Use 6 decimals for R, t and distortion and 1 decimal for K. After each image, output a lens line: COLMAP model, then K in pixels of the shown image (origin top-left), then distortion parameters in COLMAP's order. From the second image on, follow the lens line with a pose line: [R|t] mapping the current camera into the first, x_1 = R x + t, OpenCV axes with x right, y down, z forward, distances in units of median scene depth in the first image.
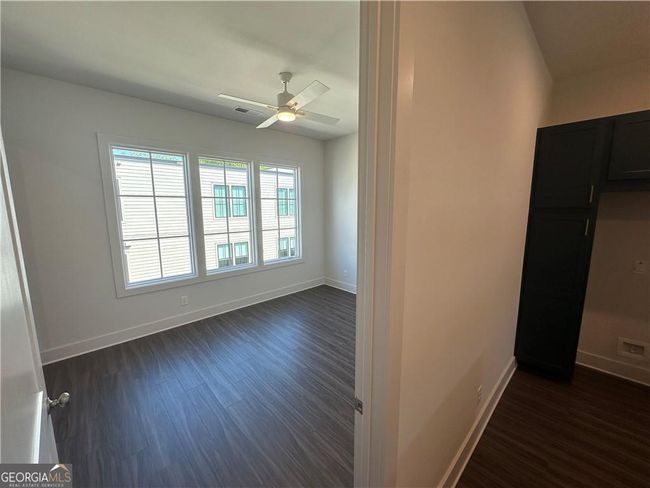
lens RADIAL K [[260.1, 0, 325.0], [0, 260.1, 244.0], [0, 0, 1]] dist [-0.001140, -0.000199]
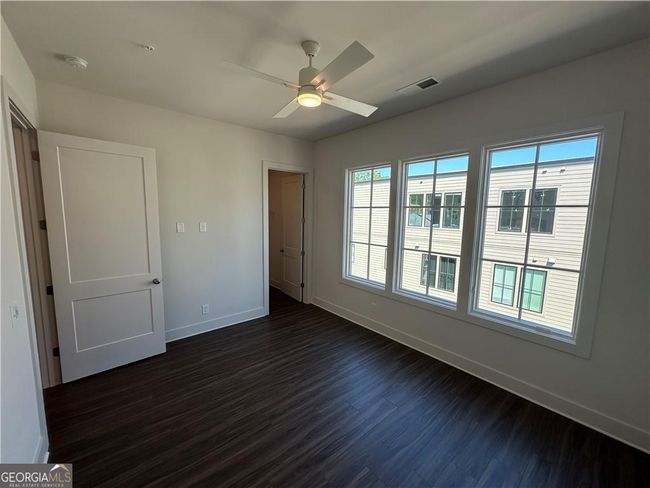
lens RADIAL K [[260.0, 0, 325.8], [0, 260.0, 242.8], [0, 0, 1]] dist [0.002183, 0.000285]
pose [[-0.067844, 0.113655, -0.991201, 0.504339], [-0.160744, 0.979266, 0.123289, -0.141041], [0.984662, 0.167694, -0.048167, 0.880330]]
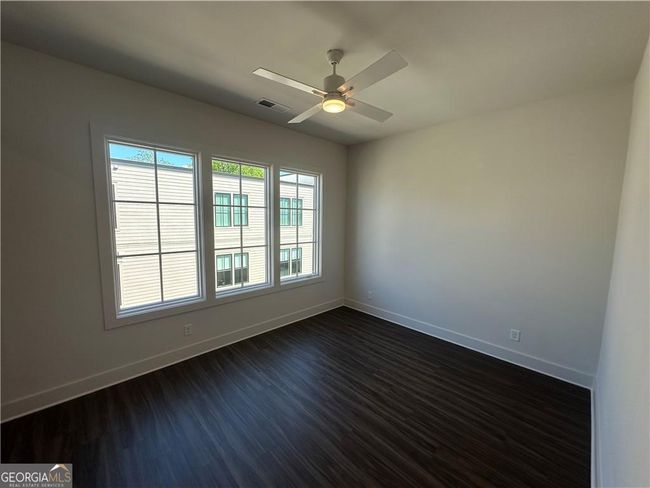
lens RADIAL K [[260.1, 0, 325.0], [0, 260.1, 244.0], [0, 0, 1]] dist [-0.001140, -0.000199]
pose [[0.999696, 0.018728, 0.016040, -0.136477], [-0.018078, 0.999044, -0.039796, -0.030096], [-0.016770, 0.039494, 0.999079, 0.172767]]
